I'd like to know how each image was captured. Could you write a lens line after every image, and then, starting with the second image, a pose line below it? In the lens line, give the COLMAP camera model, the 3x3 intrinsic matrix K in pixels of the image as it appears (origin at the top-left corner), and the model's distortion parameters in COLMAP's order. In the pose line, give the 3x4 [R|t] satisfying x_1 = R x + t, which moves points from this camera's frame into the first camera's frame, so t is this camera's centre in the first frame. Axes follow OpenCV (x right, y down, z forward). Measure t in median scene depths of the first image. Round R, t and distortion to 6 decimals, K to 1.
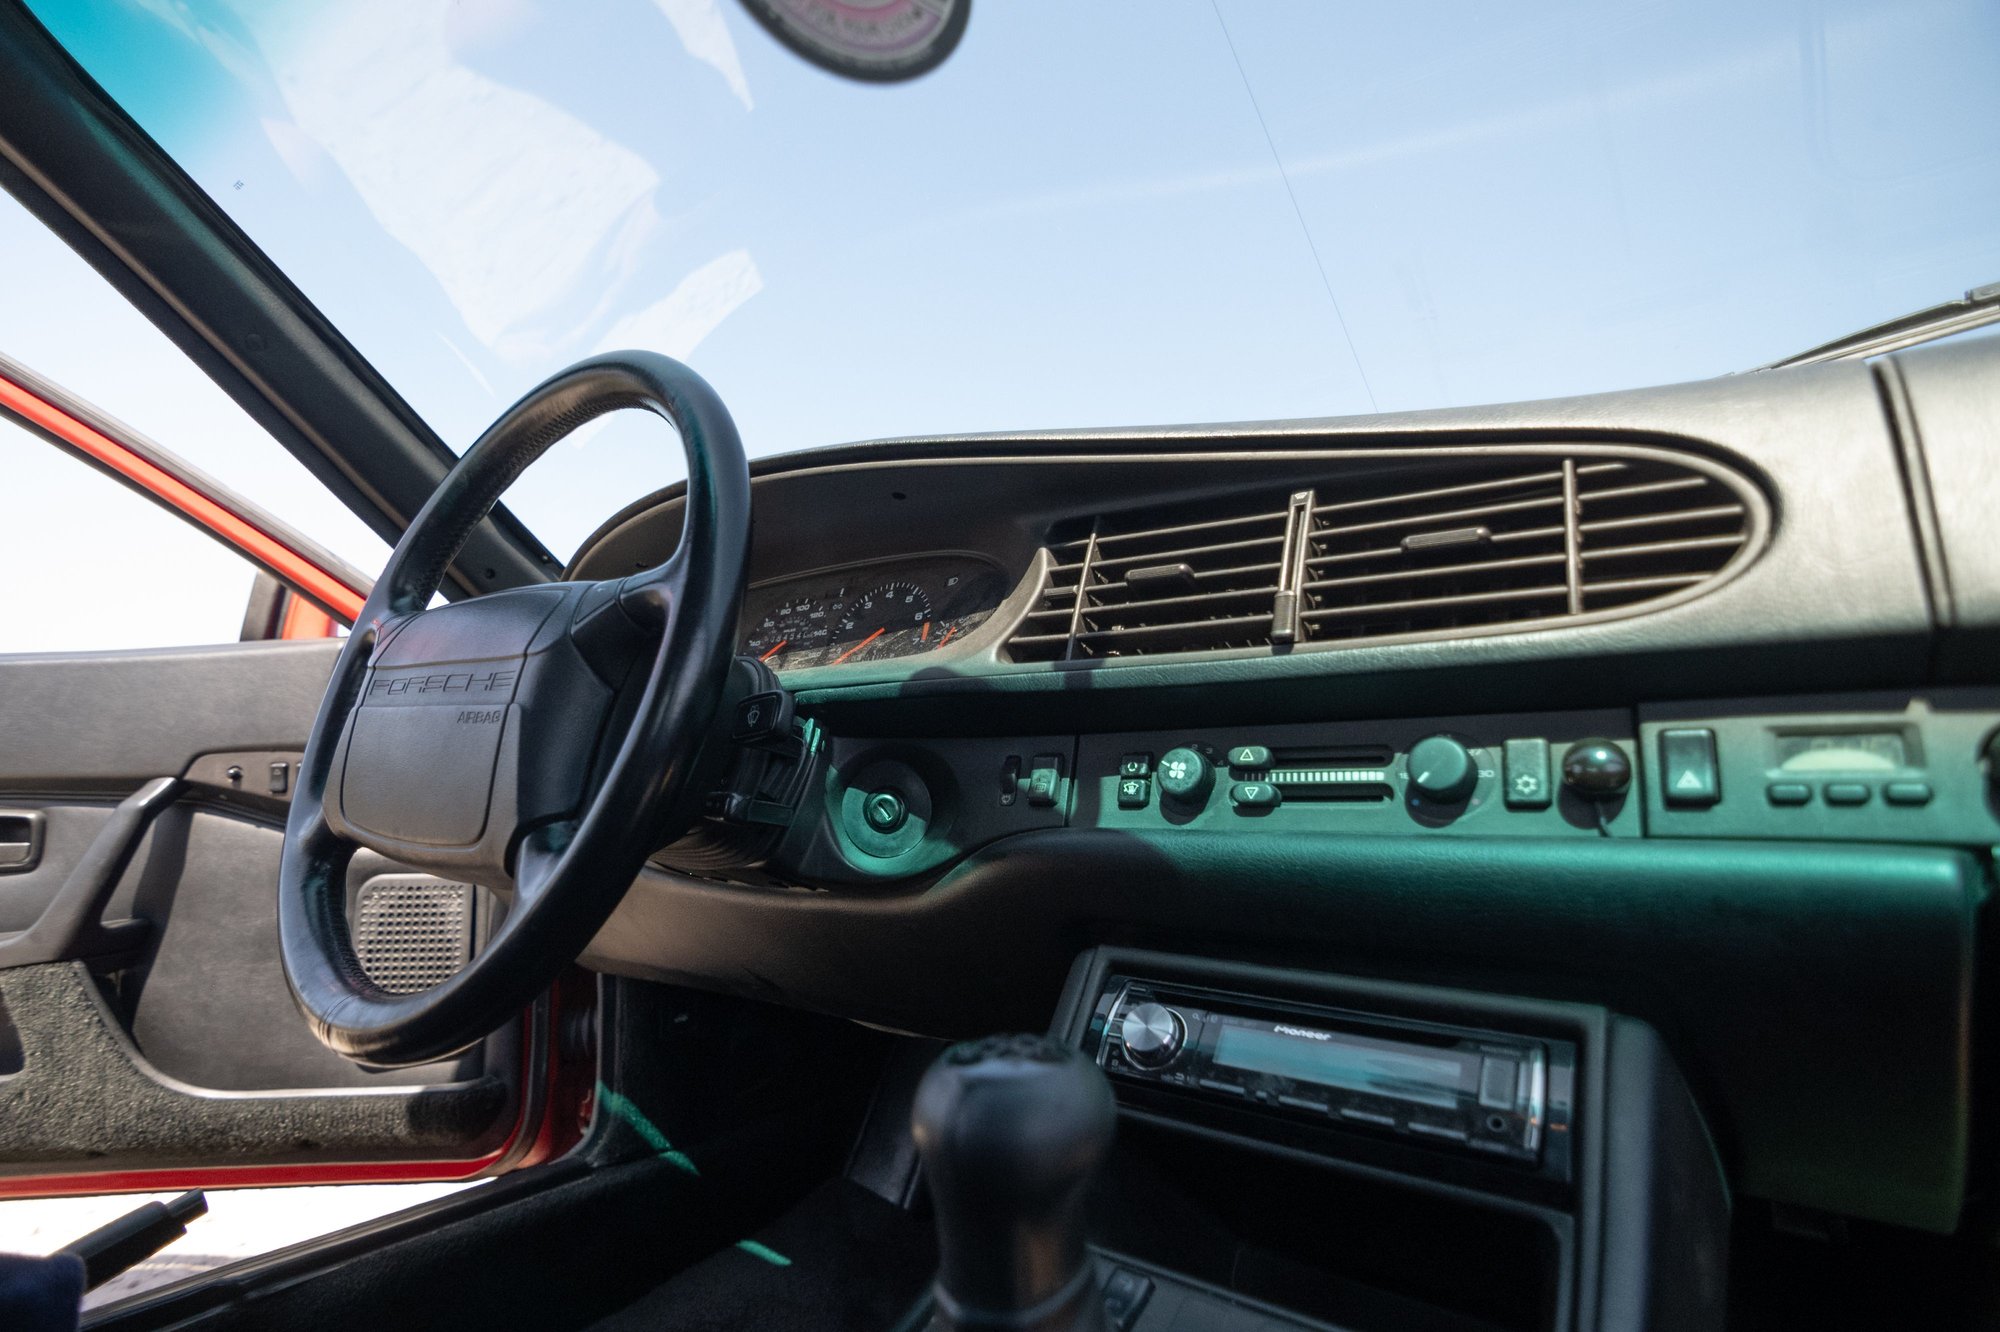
lens RADIAL K [[960.8, 0, 934.3], [0, 960.8, 673.8], [0, 0, 1]] dist [-0.004360, -0.000691]
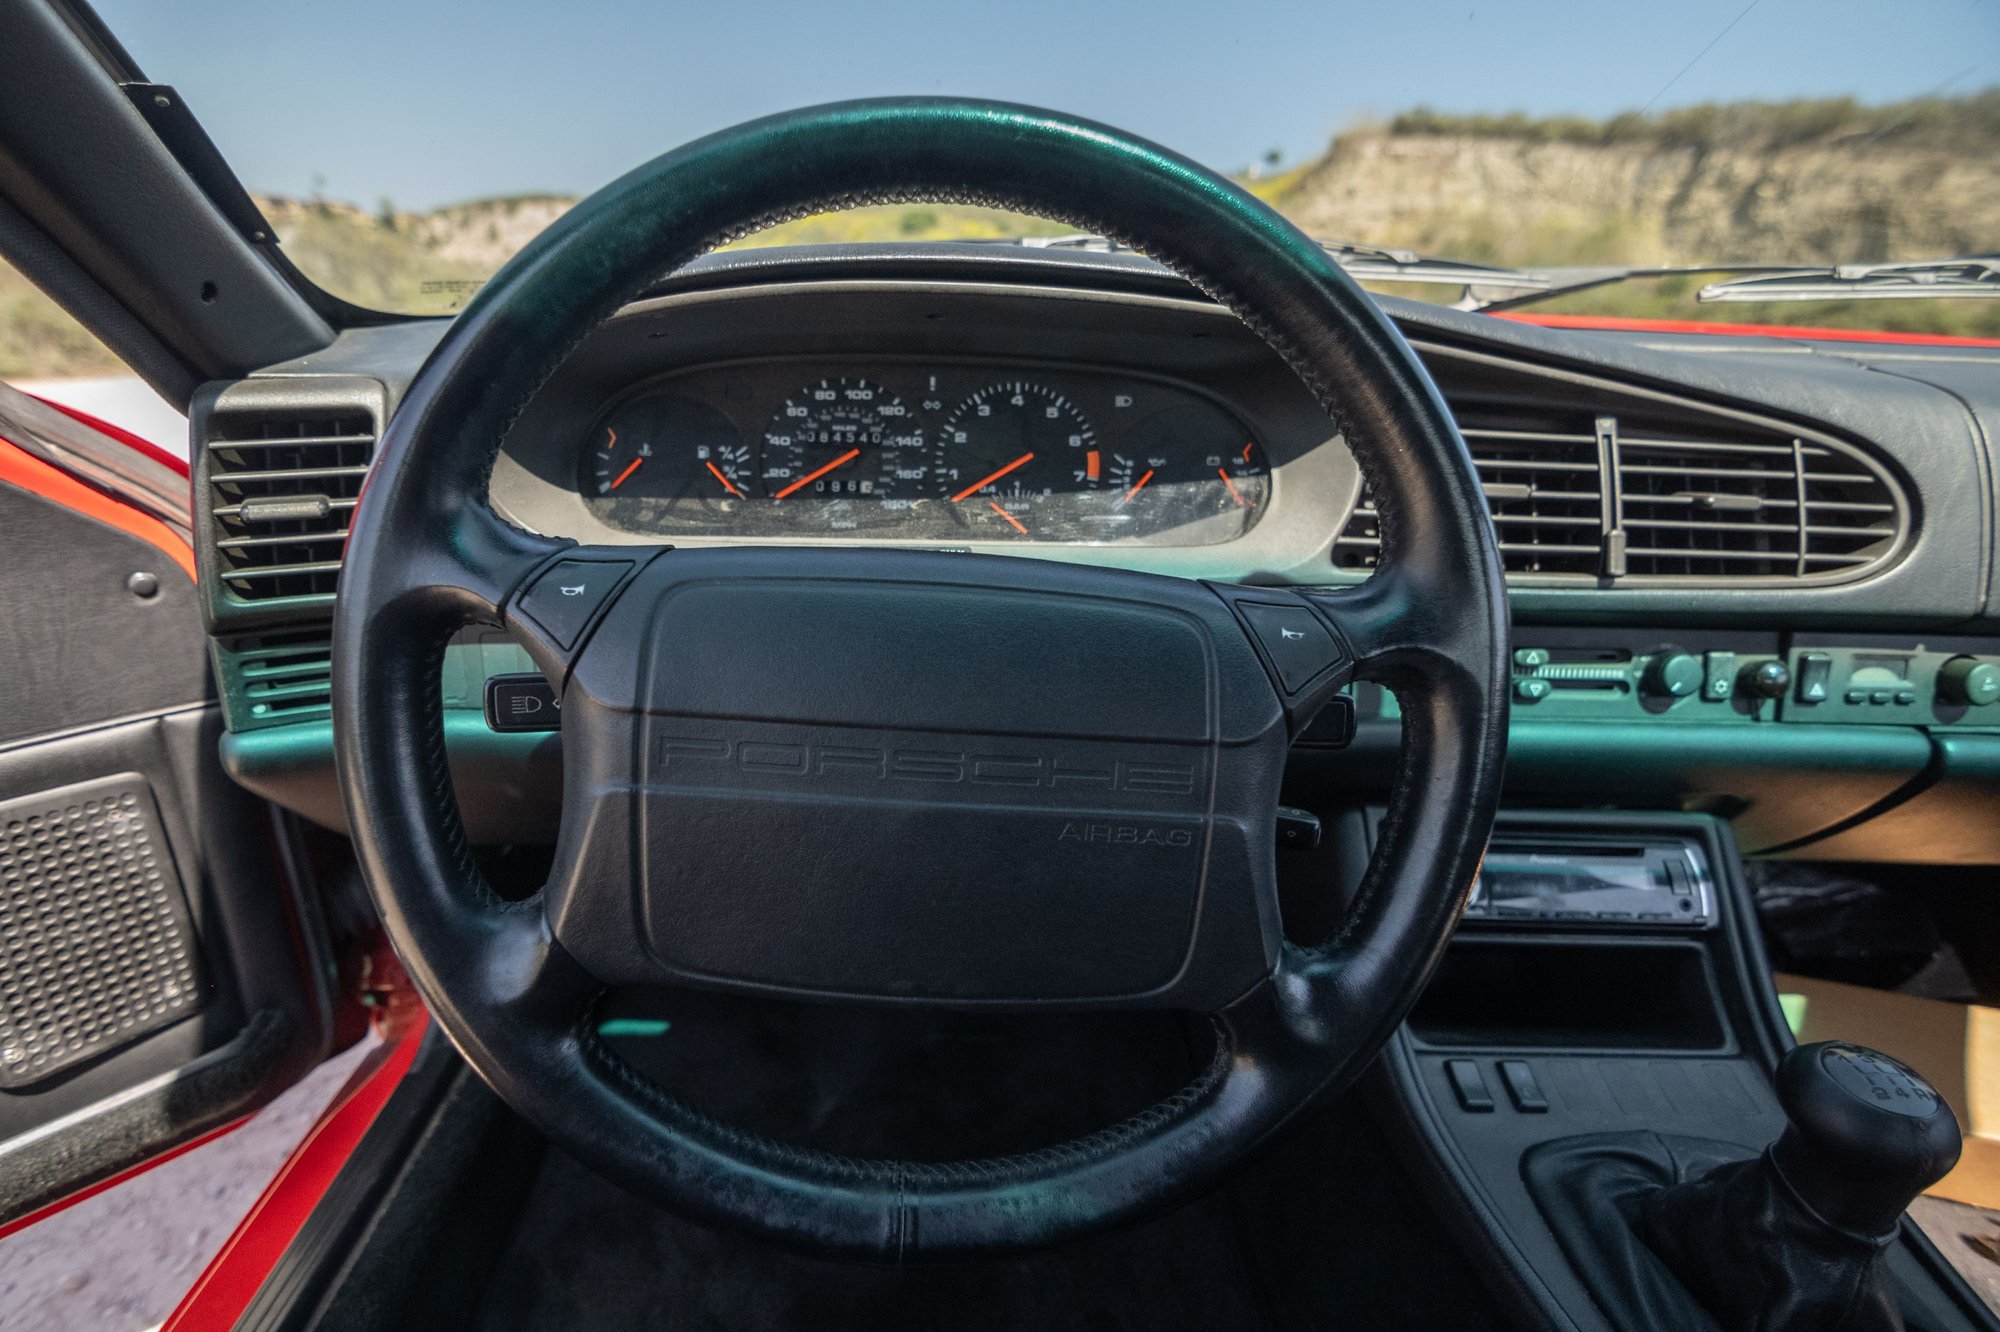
lens RADIAL K [[961.0, 0, 902.2], [0, 961.0, 664.2], [0, 0, 1]] dist [-0.004657, 0.000041]
pose [[0.769777, -0.195593, 0.607608, -0.967626], [-0.104598, 0.900376, 0.422352, -0.318343], [-0.629685, -0.388672, 0.672630, 0.667057]]
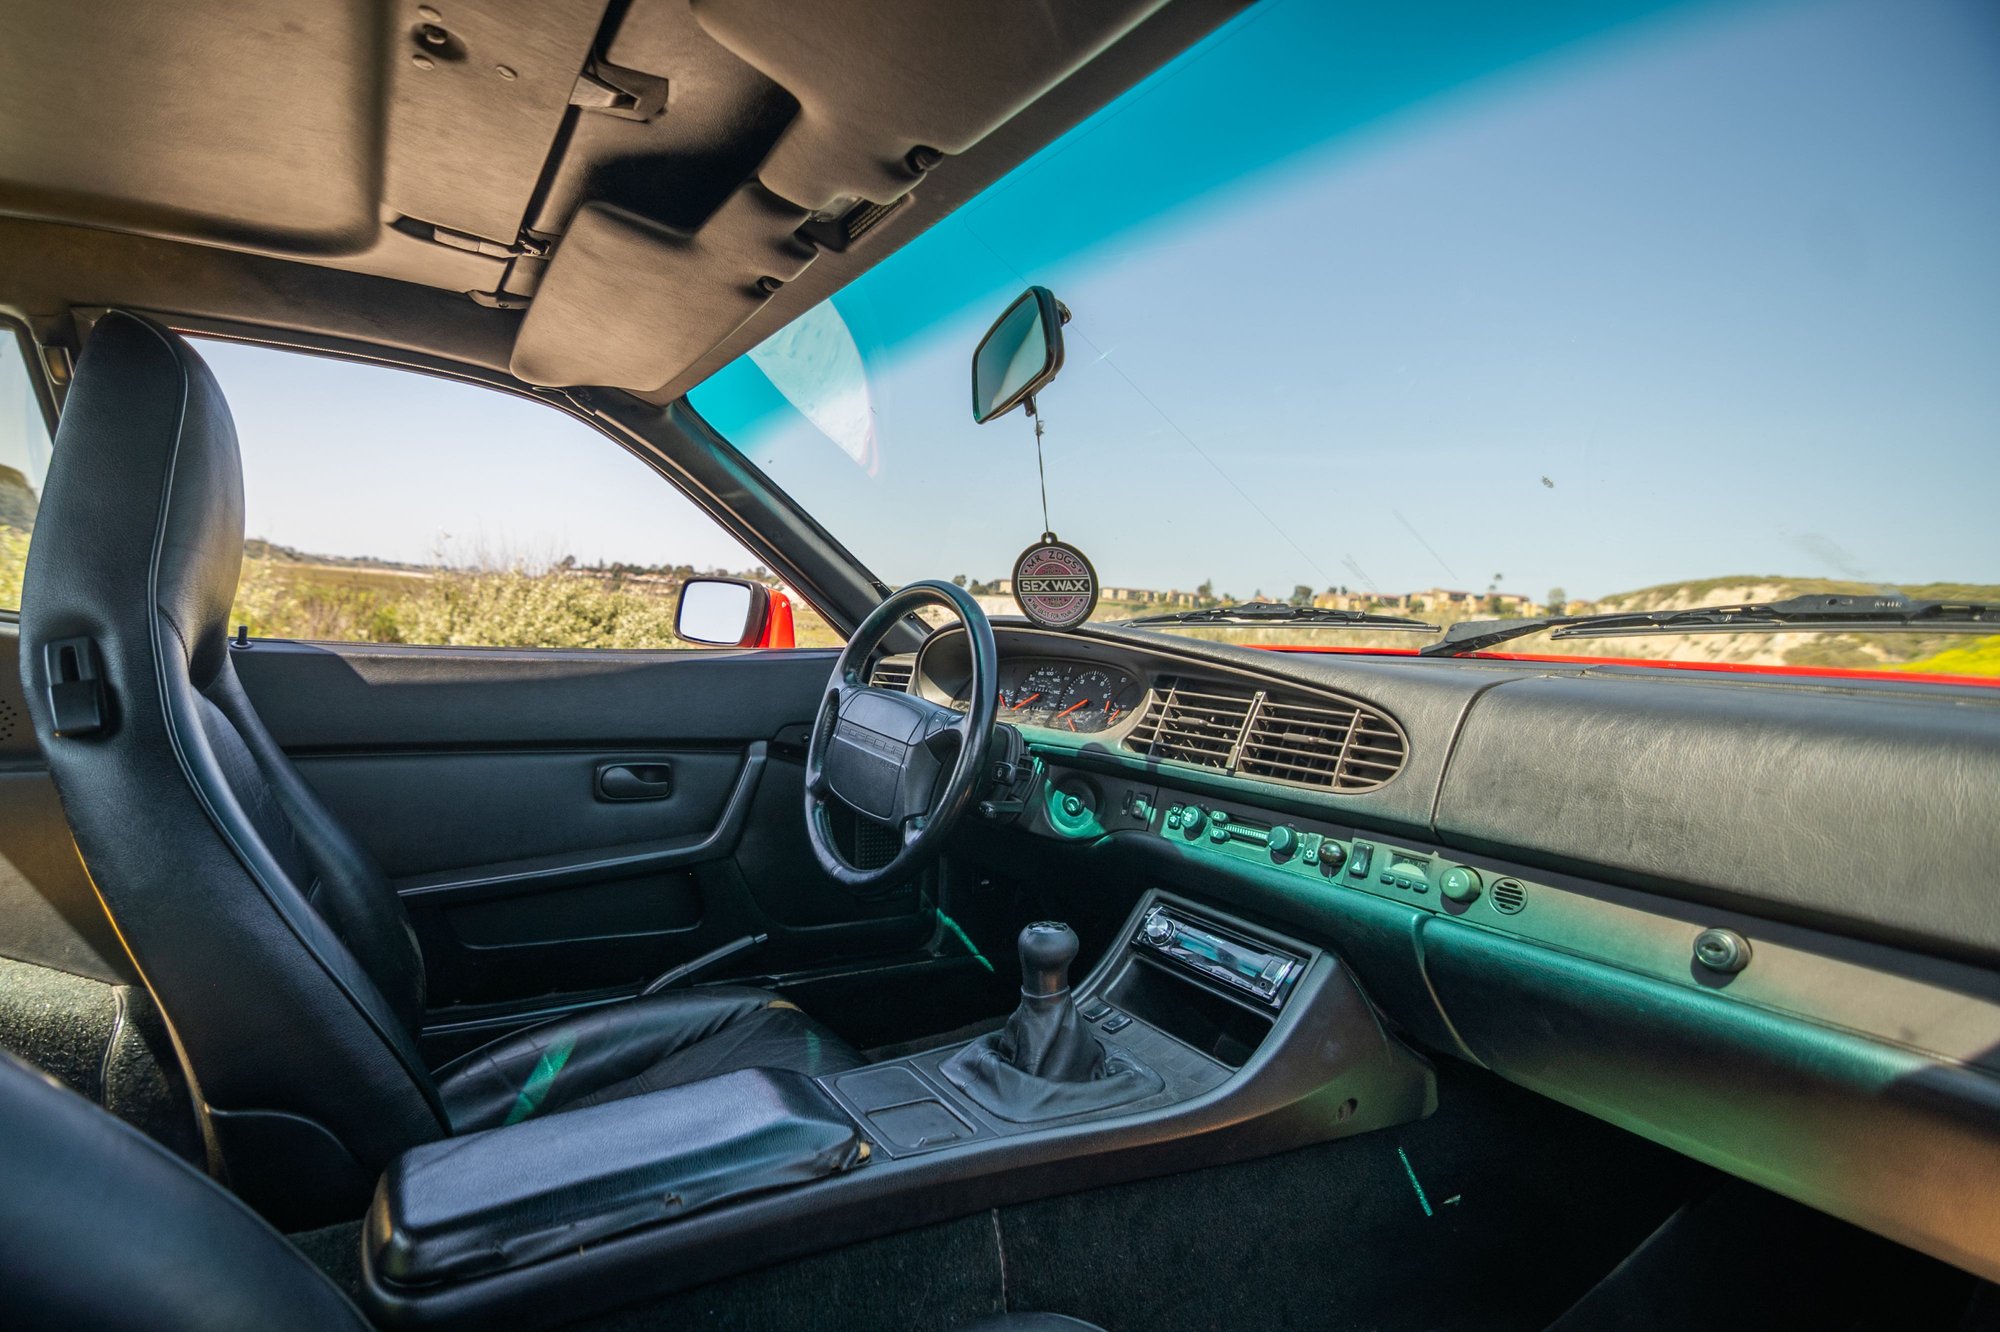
lens RADIAL K [[961.0, 0, 902.2], [0, 961.0, 664.2], [0, 0, 1]] dist [-0.004657, 0.000041]
pose [[0.925145, 0.059309, -0.374952, 0.444615], [-0.007983, 0.990541, 0.136985, -0.527928], [0.379530, -0.123738, 0.916867, -1.177851]]
